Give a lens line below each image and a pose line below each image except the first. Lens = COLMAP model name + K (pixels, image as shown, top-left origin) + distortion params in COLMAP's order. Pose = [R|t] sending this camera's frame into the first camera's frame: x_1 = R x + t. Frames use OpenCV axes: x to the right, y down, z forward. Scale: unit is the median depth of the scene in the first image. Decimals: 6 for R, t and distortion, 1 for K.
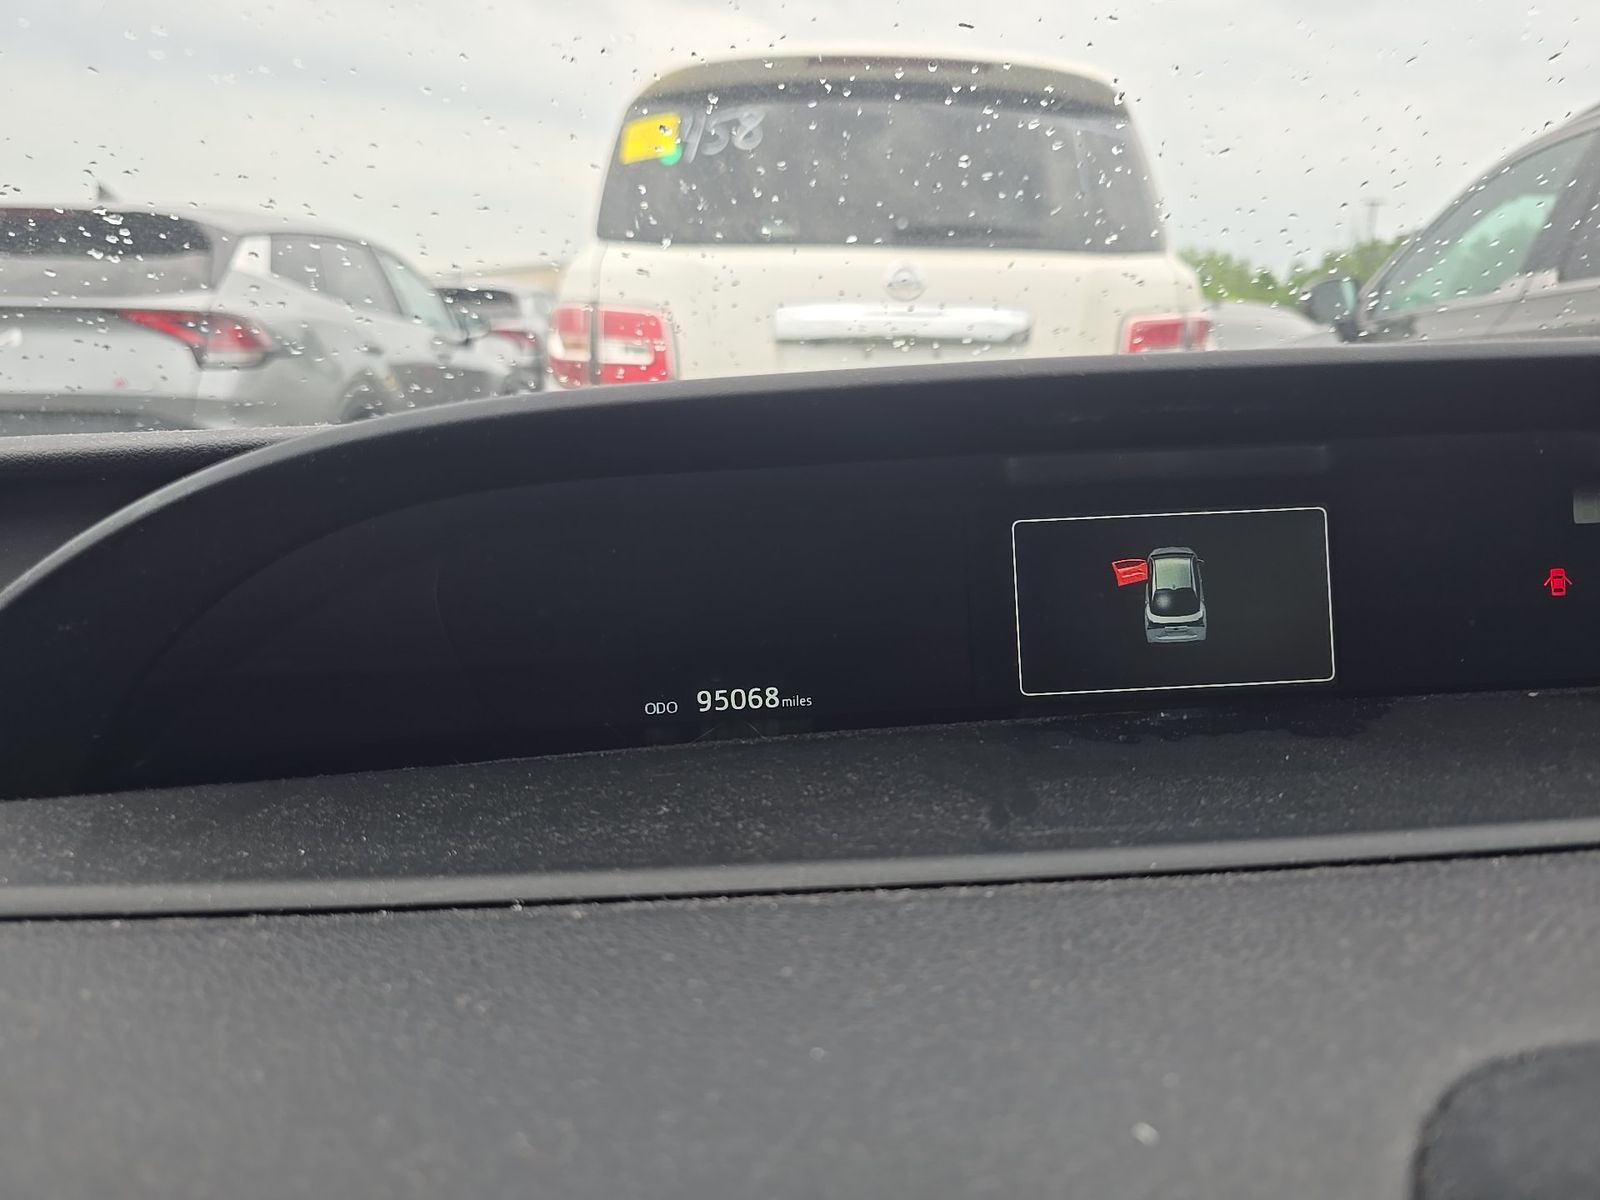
lens RADIAL K [[1069.7, 0, 800.0], [0, 1069.7, 600.0], [0, 0, 1]] dist [0.011304, -0.000389]
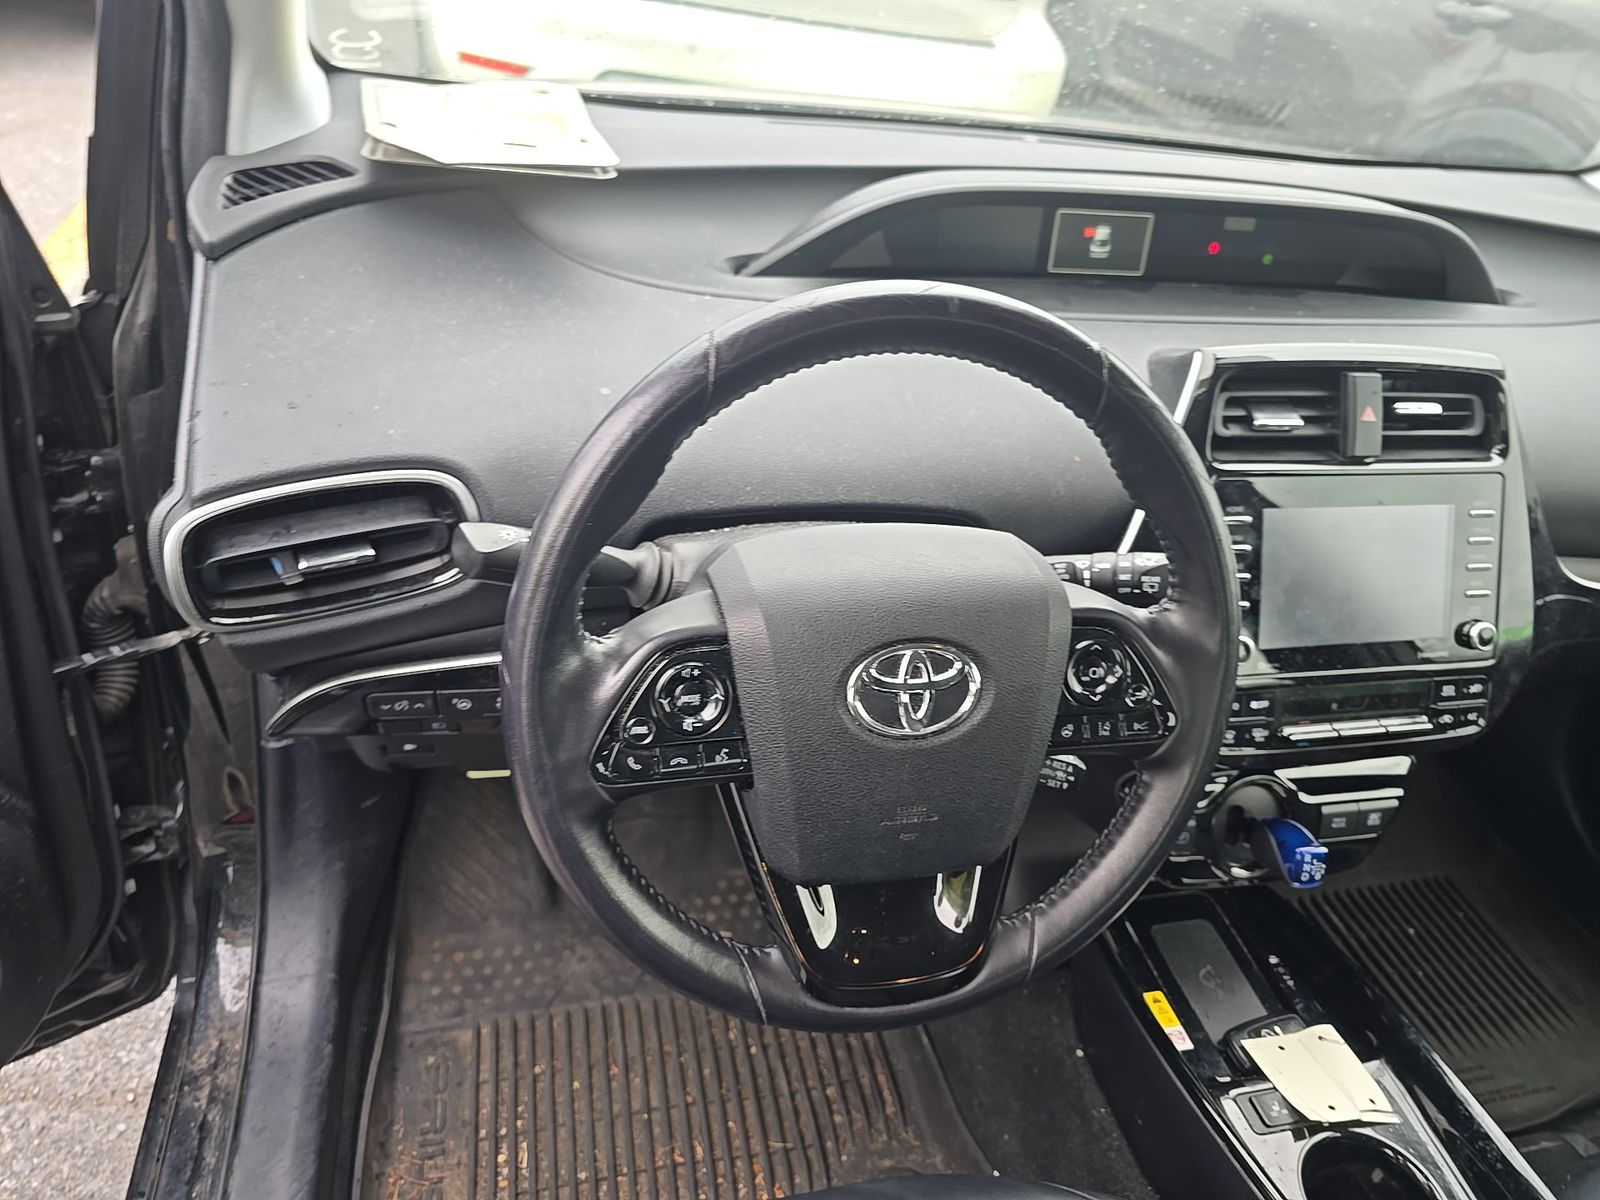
lens RADIAL K [[1069.7, 0, 800.0], [0, 1069.7, 600.0], [0, 0, 1]] dist [0.011304, -0.000389]
pose [[0.973696, 0.020997, 0.226881, -0.124395], [-0.112077, 0.911091, 0.396675, -0.020219], [-0.198380, -0.411669, 0.889480, -0.212036]]
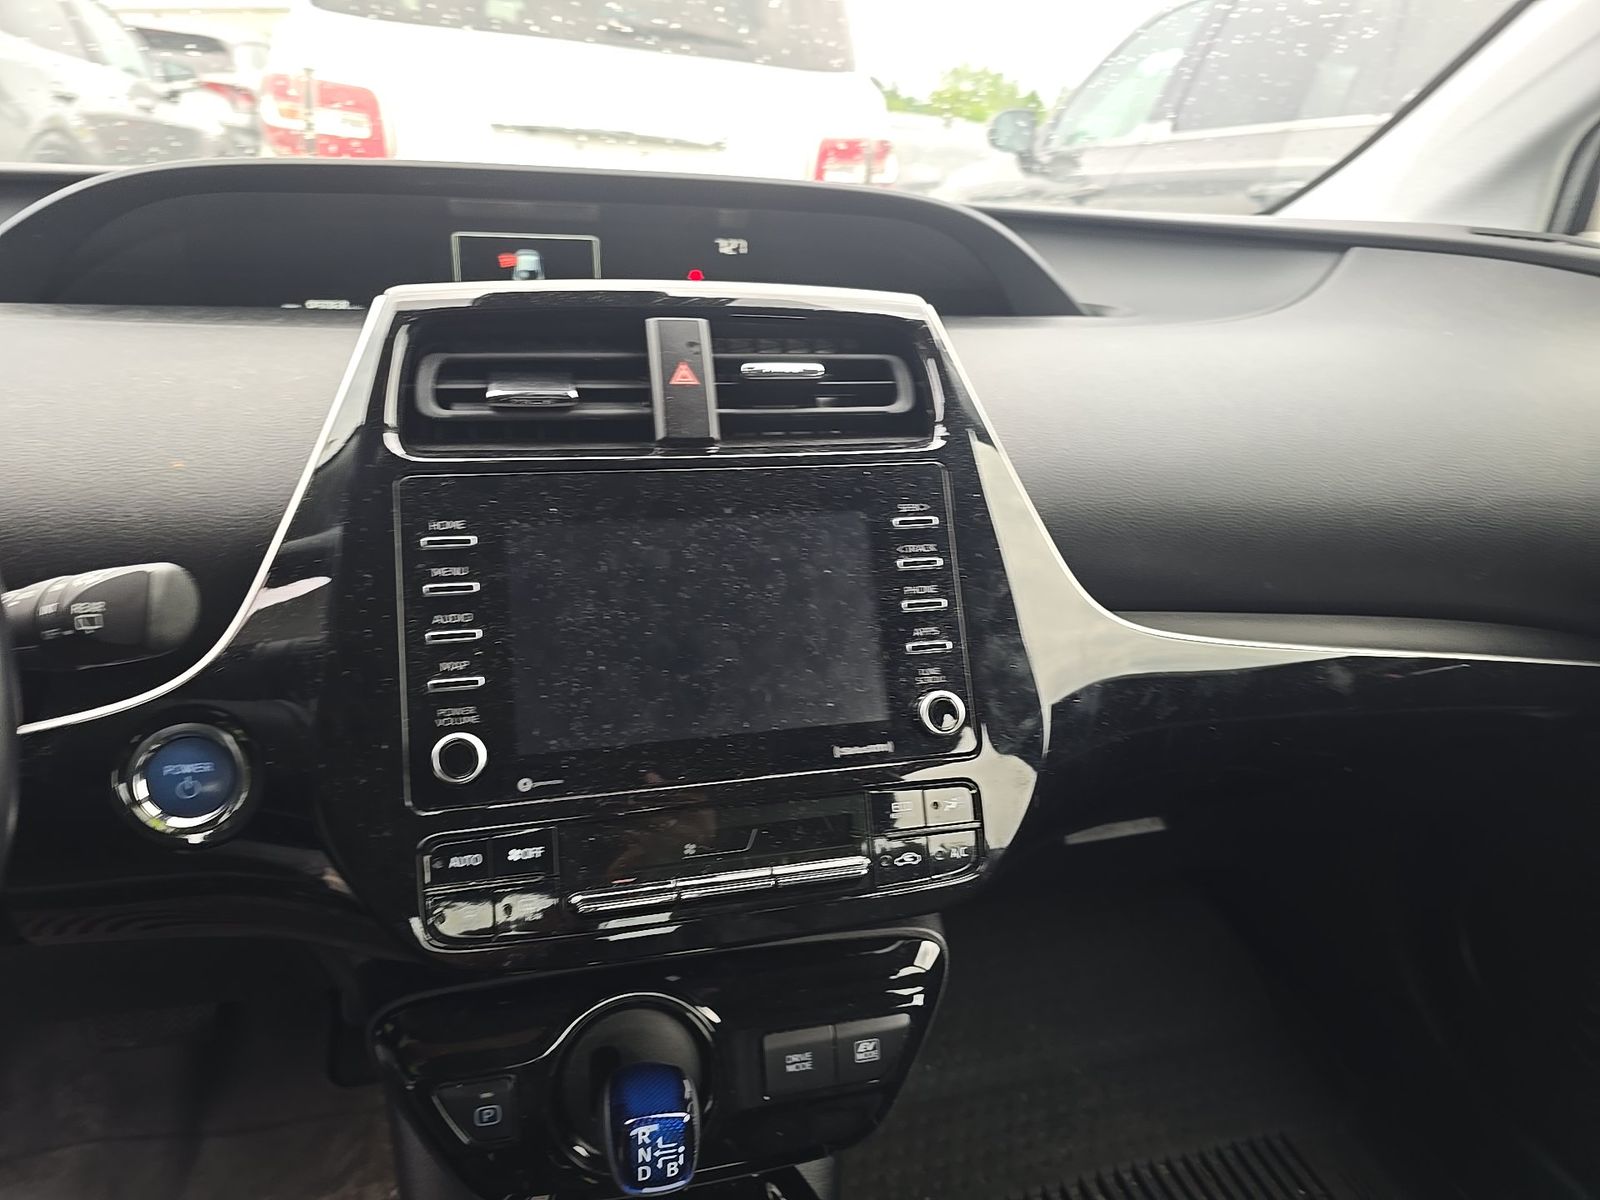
lens RADIAL K [[1086.5, 0, 810.5], [0, 1086.5, 568.1], [0, 0, 1]] dist [-0.003761, -0.003560]
pose [[0.976068, -0.001304, 0.217462, 0.046818], [-0.030095, 0.989550, 0.141015, 0.030581], [-0.215373, -0.144184, 0.965829, -0.164039]]
